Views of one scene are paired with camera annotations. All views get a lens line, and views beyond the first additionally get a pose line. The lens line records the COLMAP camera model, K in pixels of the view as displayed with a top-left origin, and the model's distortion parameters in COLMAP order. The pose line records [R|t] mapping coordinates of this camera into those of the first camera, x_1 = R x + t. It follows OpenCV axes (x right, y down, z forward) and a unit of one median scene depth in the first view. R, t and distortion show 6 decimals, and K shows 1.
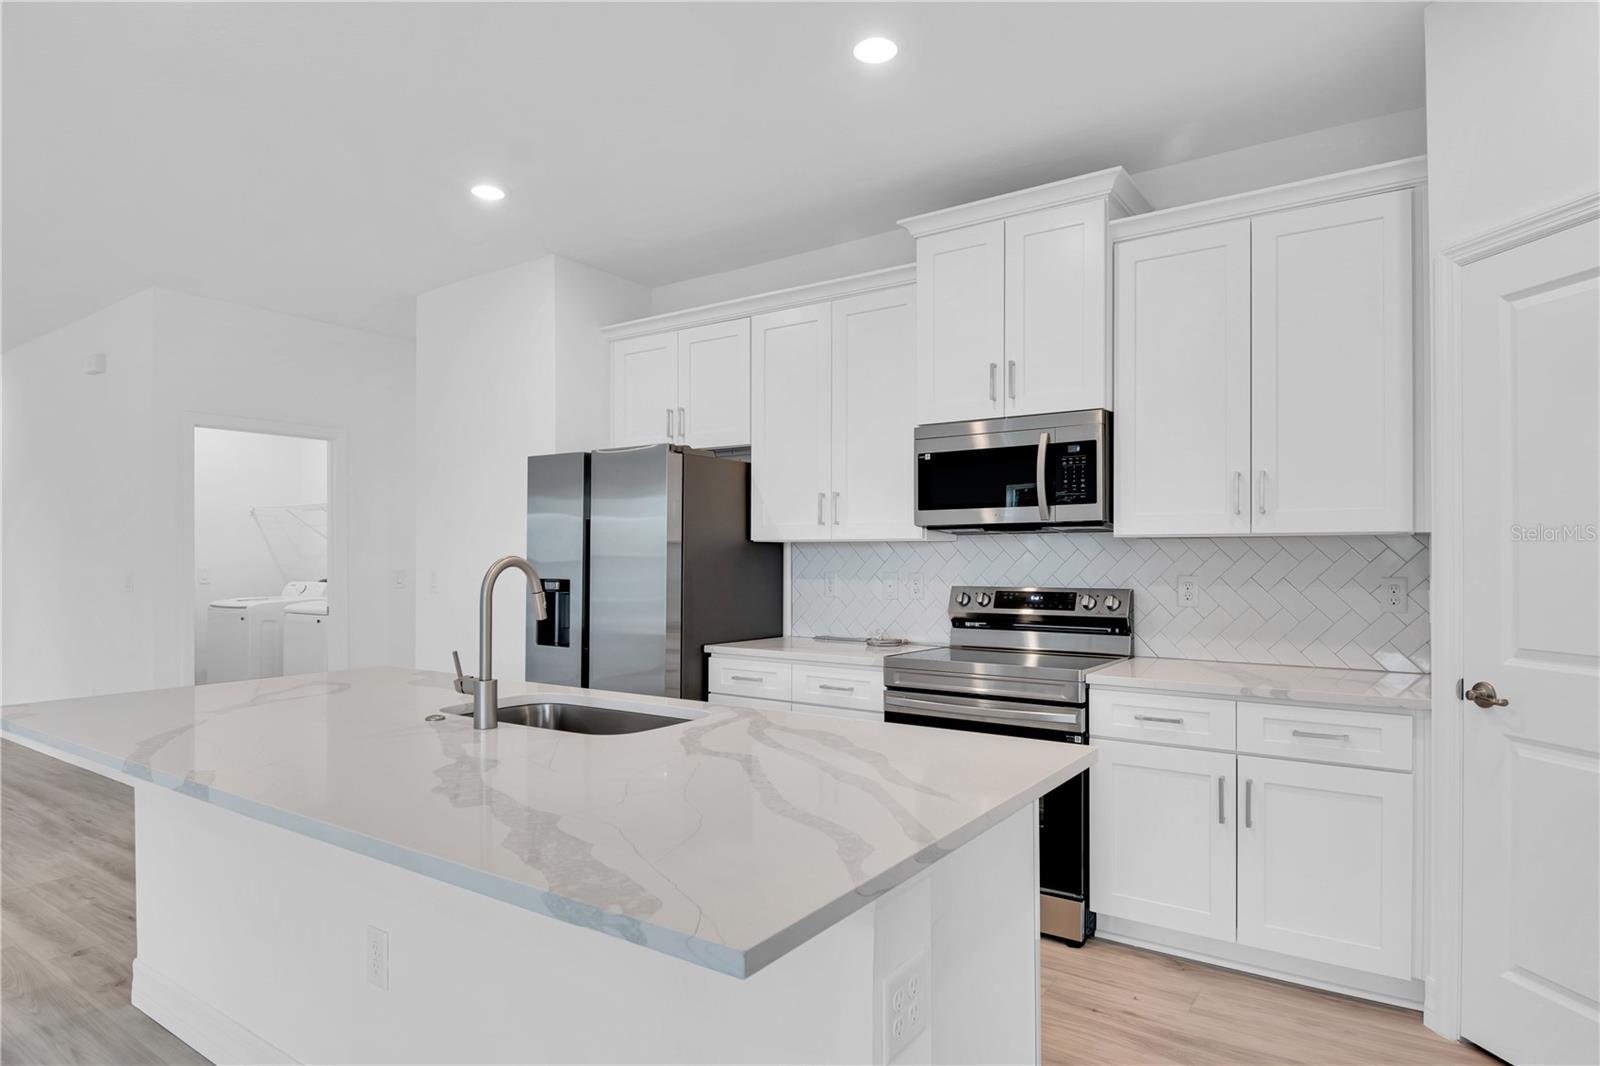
lens RADIAL K [[887.4, 0, 815.5], [0, 887.4, 554.5], [0, 0, 1]] dist [0.004799, -0.018549]
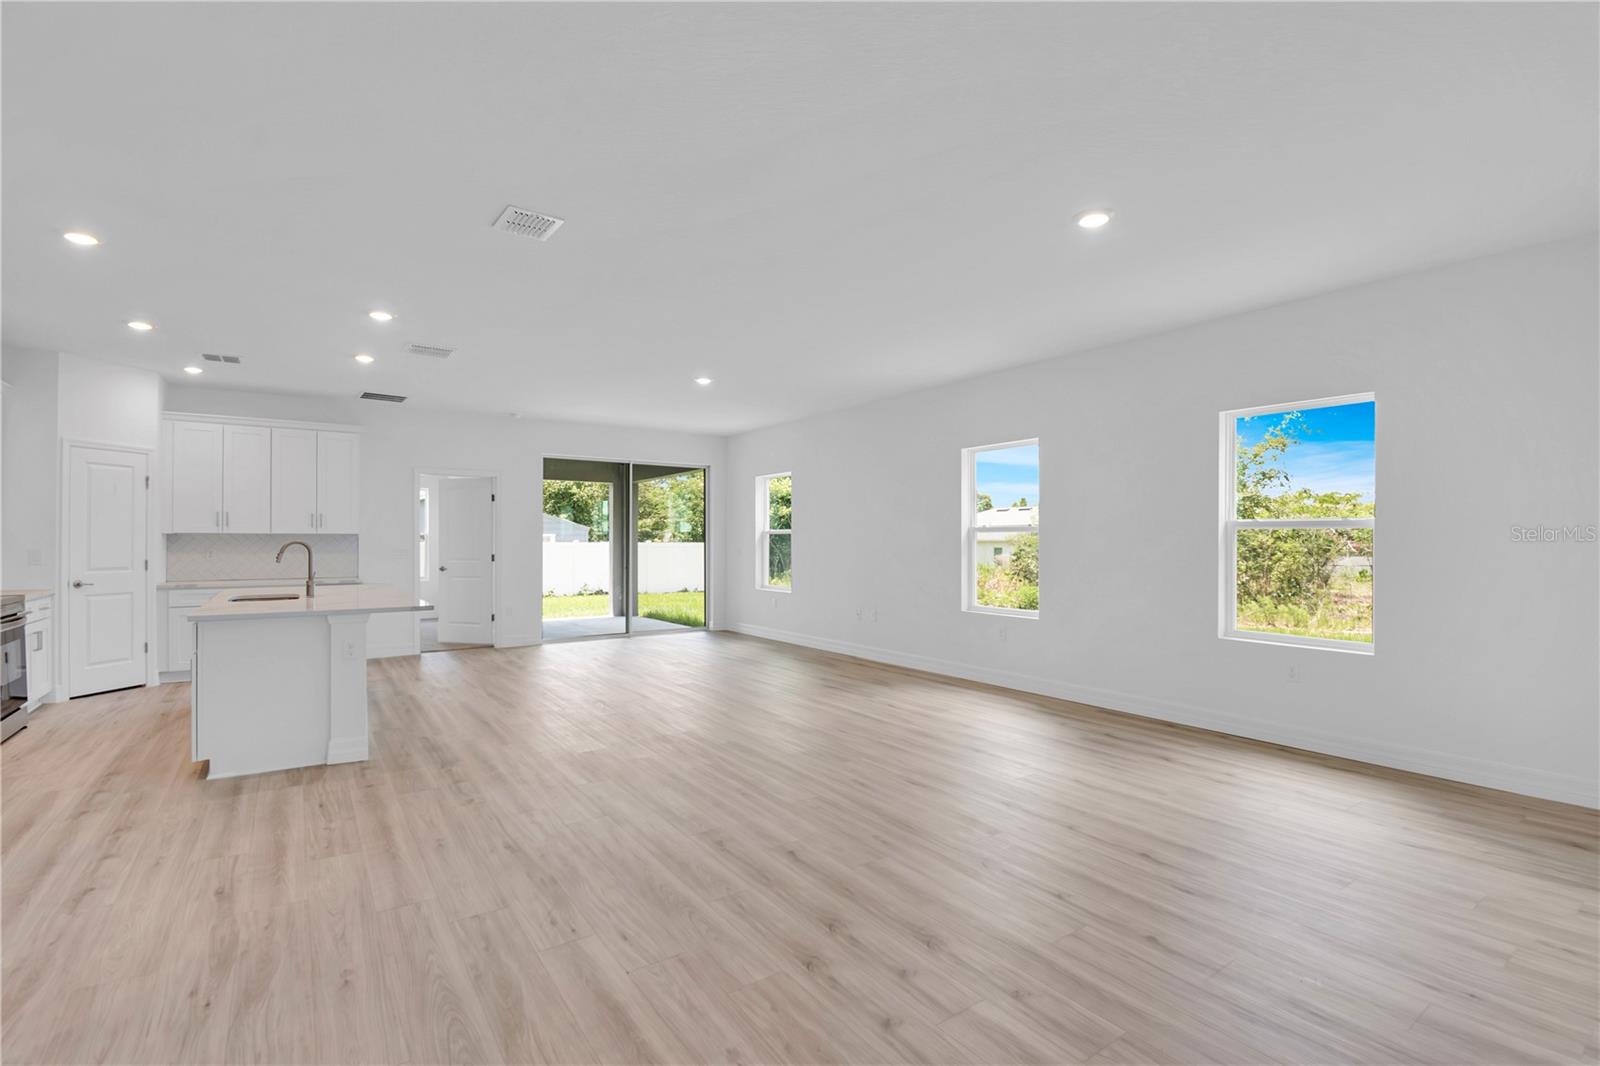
lens RADIAL K [[737.7, 0, 800.0], [0, 737.7, 533.0], [0, 0, 1]] dist [0.003381, 0.001036]
pose [[-0.928007, 0.002232, 0.372555, -1.742501], [-0.004500, 0.999842, -0.017200, 0.005468], [-0.372534, -0.017638, -0.927851, 1.651377]]
